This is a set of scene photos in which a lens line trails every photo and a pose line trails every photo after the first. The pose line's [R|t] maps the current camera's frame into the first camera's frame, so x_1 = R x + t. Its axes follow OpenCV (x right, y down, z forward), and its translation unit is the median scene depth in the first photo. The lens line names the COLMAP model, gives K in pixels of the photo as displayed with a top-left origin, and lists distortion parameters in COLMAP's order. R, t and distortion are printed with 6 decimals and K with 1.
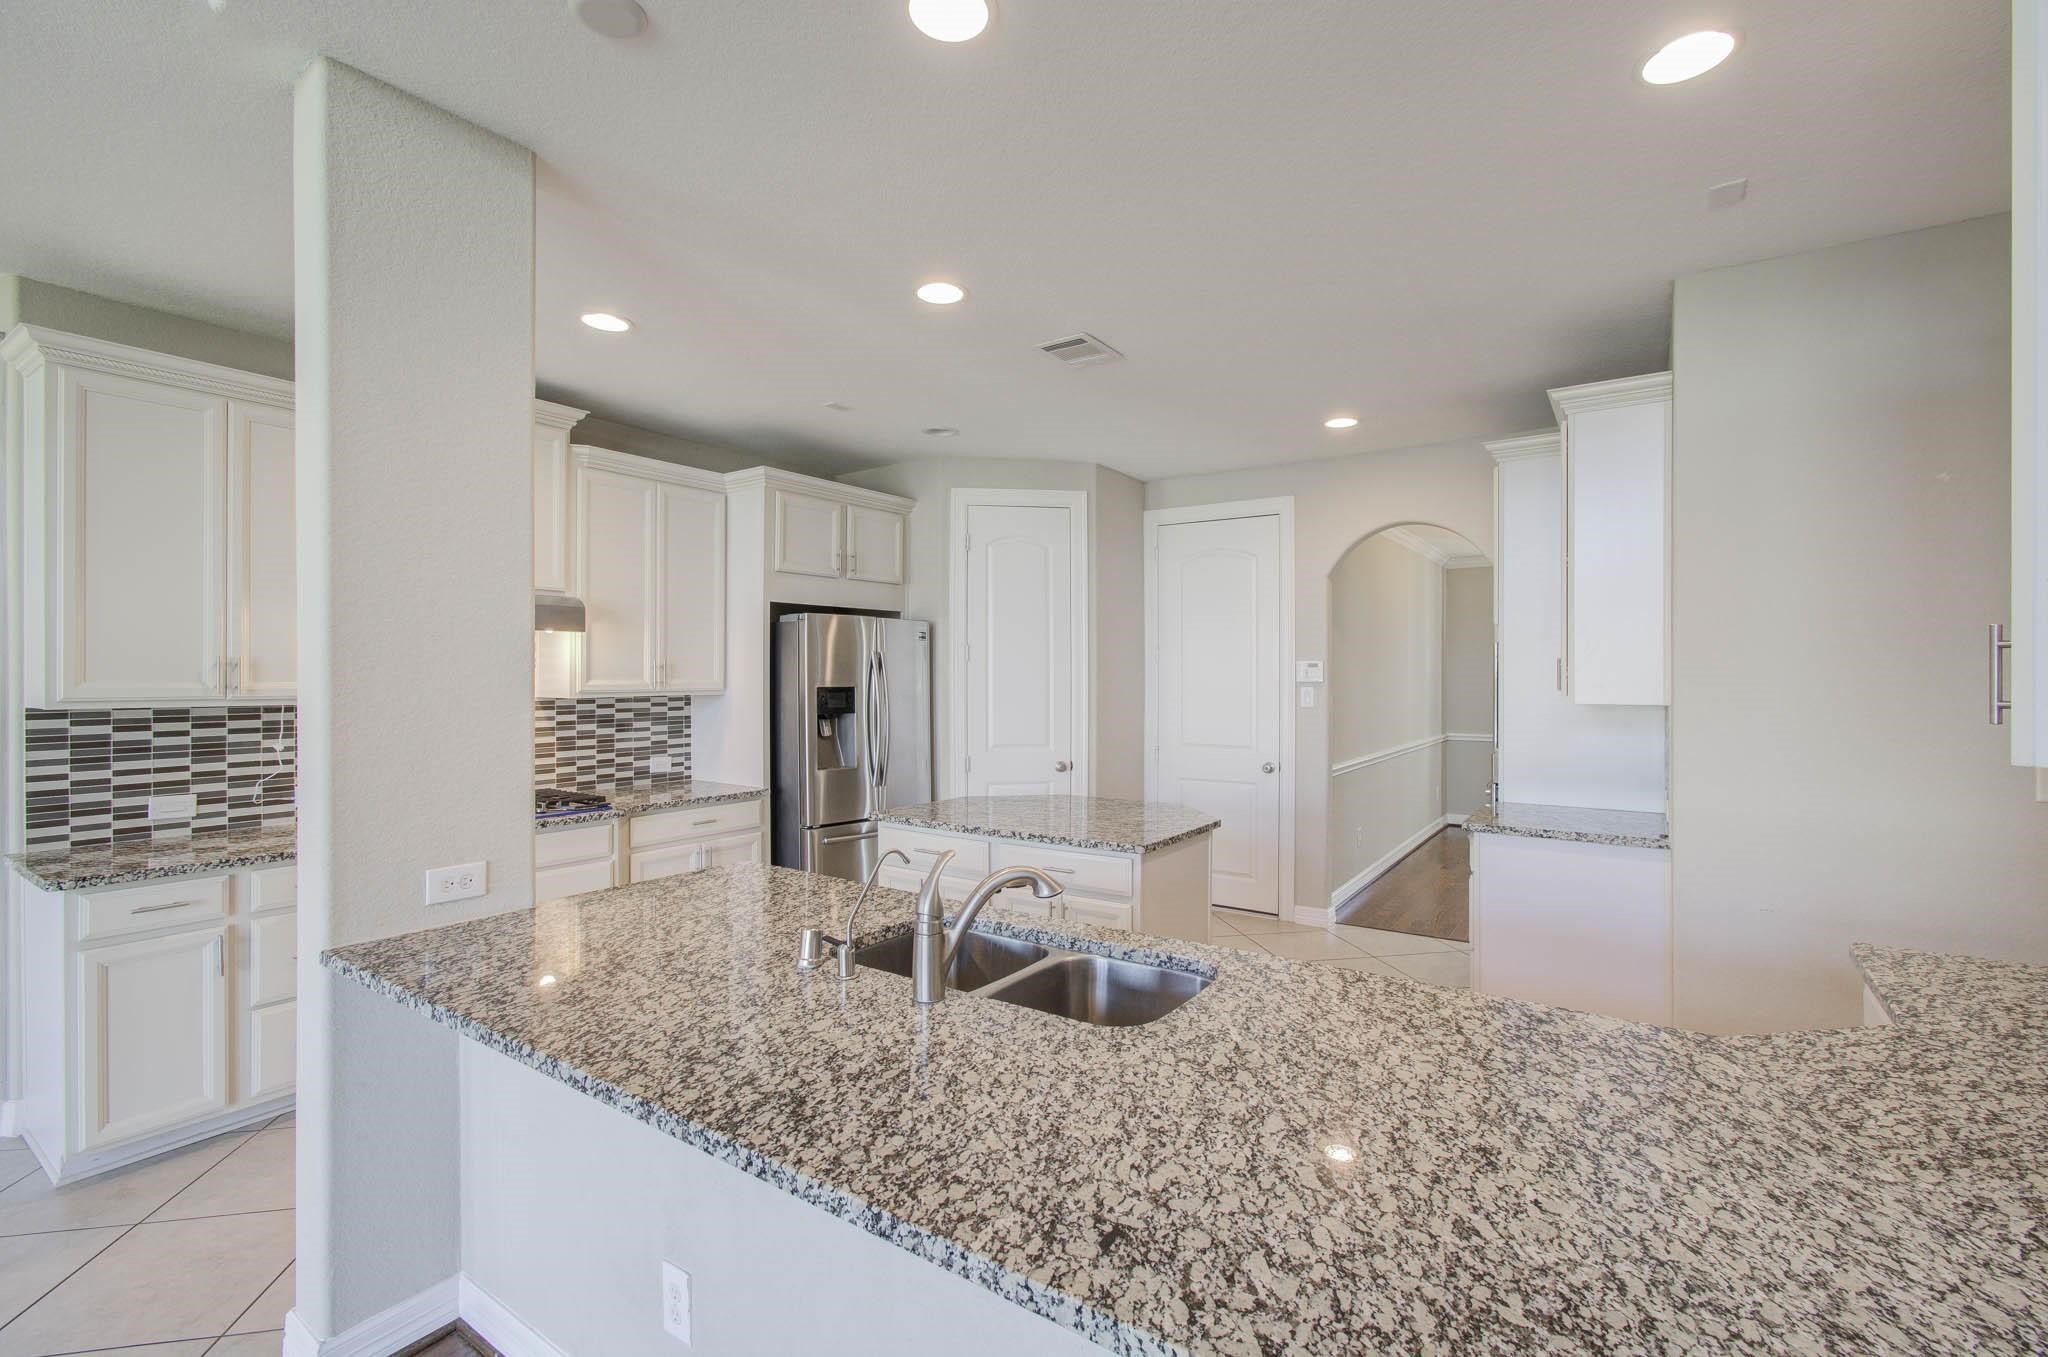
lens RADIAL K [[893.3, 0, 1024.0], [0, 893.3, 678.5], [0, 0, 1]] dist [0.011862, 0.000231]
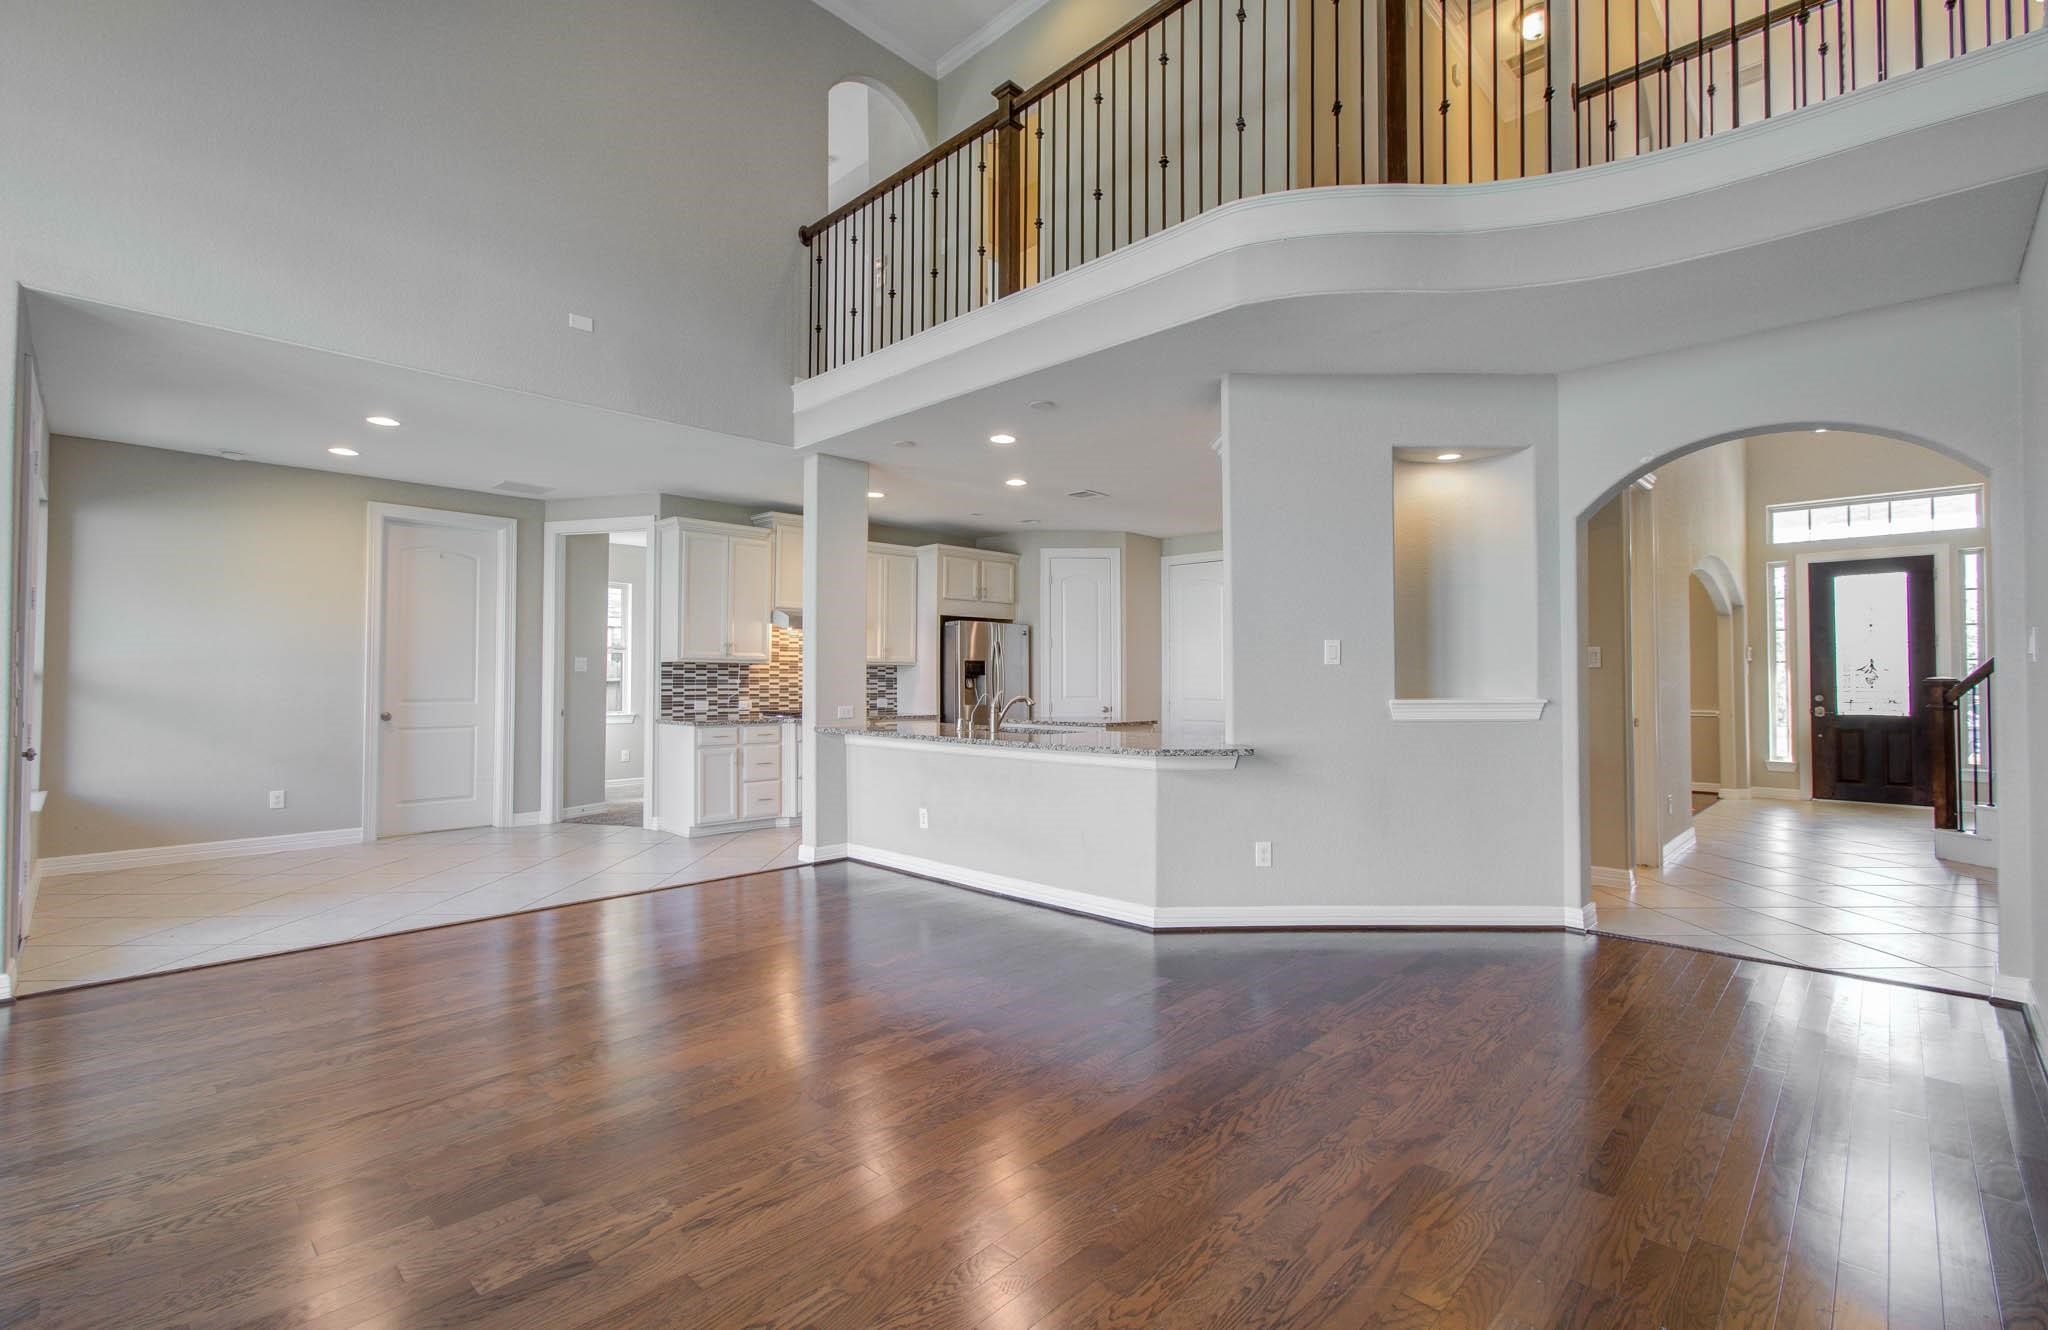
lens RADIAL K [[907.9, 0, 1027.0], [0, 907.9, 659.9], [0, 0, 1]] dist [-0.027303, 0.019739]
pose [[0.989350, -0.001835, -0.145547, 0.176609], [-0.002238, 0.999610, -0.027819, 0.062197], [0.145541, 0.027848, 0.988960, -0.878070]]
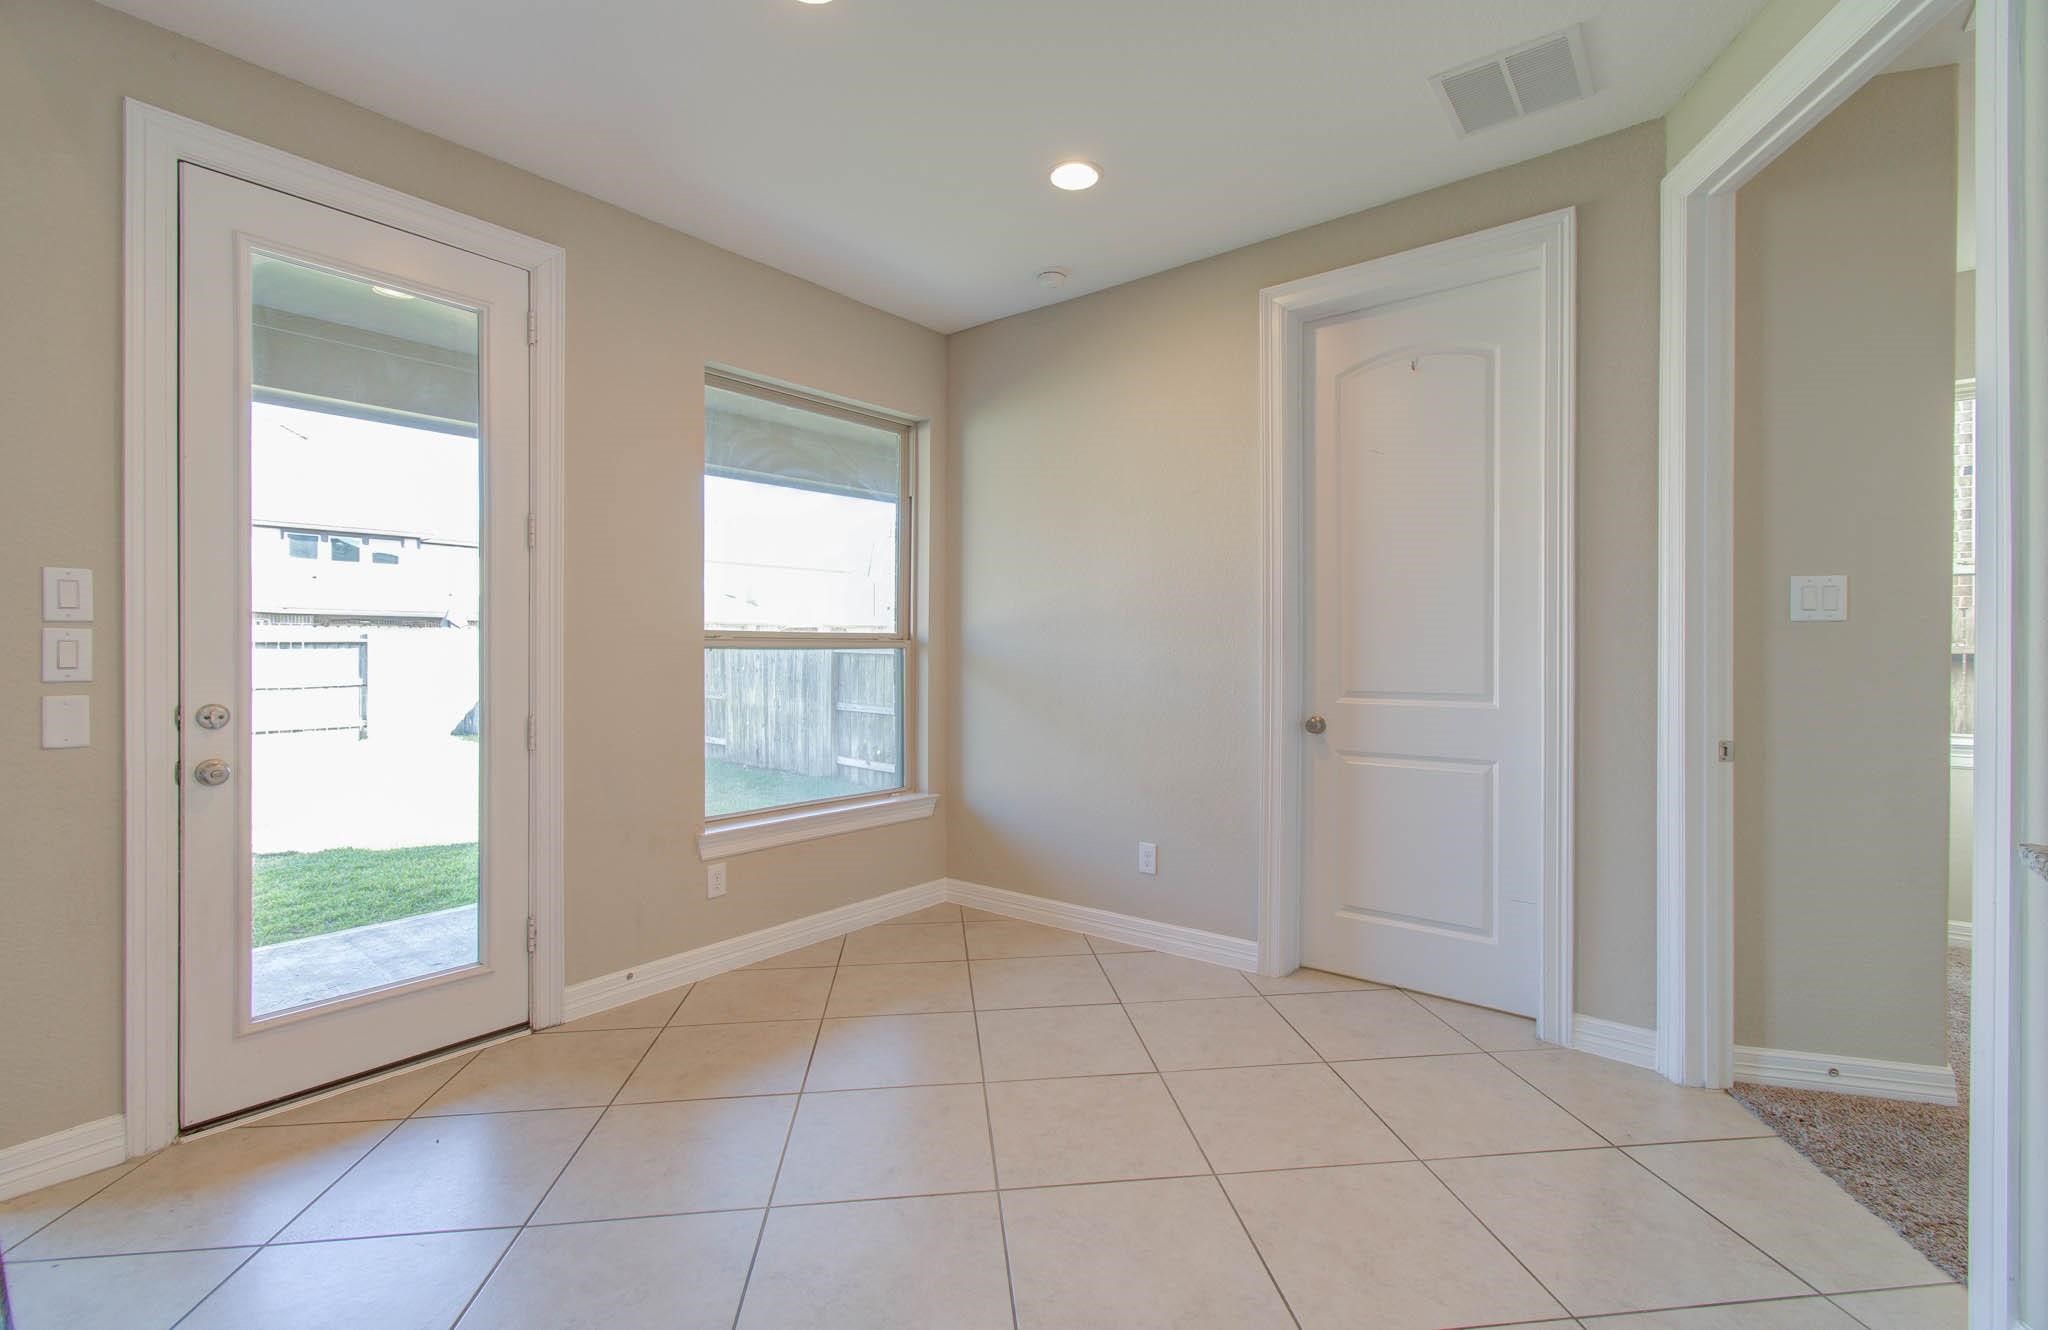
lens RADIAL K [[907.9, 0, 1027.0], [0, 907.9, 659.9], [0, 0, 1]] dist [-0.027303, 0.019739]
pose [[-0.053364, 0.010998, -0.998515, -0.380215], [-0.002785, 0.999934, 0.011162, 0.056671], [0.998571, 0.003377, -0.053329, 0.305733]]
